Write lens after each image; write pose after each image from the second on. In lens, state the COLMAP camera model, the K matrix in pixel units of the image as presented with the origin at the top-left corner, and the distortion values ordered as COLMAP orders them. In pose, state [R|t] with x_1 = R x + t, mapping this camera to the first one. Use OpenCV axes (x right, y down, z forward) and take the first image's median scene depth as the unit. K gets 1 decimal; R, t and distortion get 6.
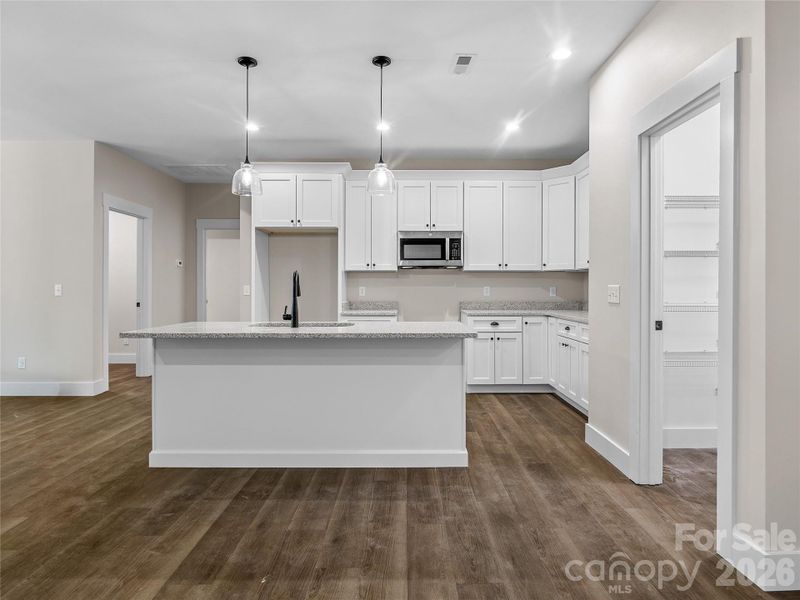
lens RADIAL K [[491.6, 0, 397.0], [0, 491.6, 292.6], [0, 0, 1]] dist [-0.003829, -0.001285]
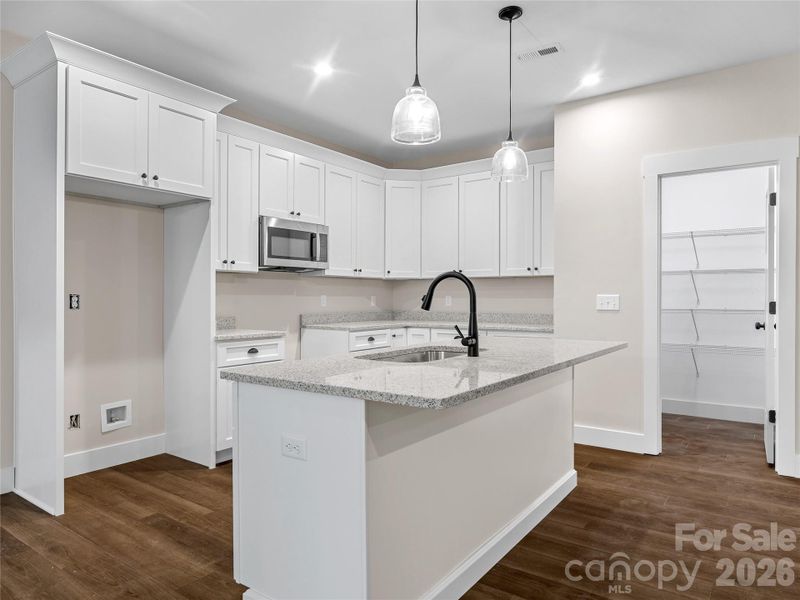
lens RADIAL K [[547.5, 0, 406.8], [0, 547.5, 298.9], [0, 0, 1]] dist [-0.001749, -0.001269]
pose [[0.555997, -0.002823, 0.831179, -0.554012], [0.008399, 0.999962, -0.002222, -0.003641], [-0.831142, 0.008216, 0.556000, 0.413038]]
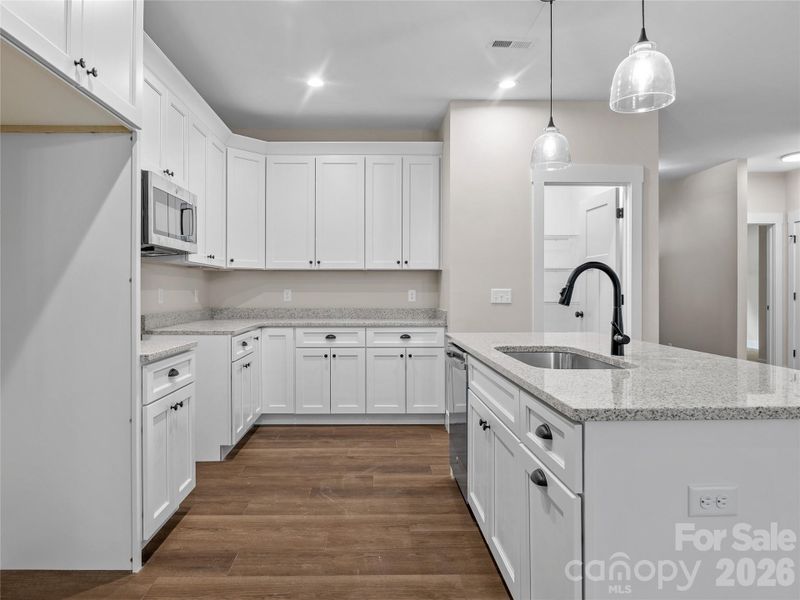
lens RADIAL K [[525.5, 0, 393.9], [0, 525.5, 289.3], [0, 0, 1]] dist [-0.002506, -0.001546]
pose [[-0.056700, 0.004166, 0.998383, -0.533400], [0.010514, 0.999938, -0.003575, -0.007063], [-0.998336, 0.010294, -0.056740, 0.825764]]
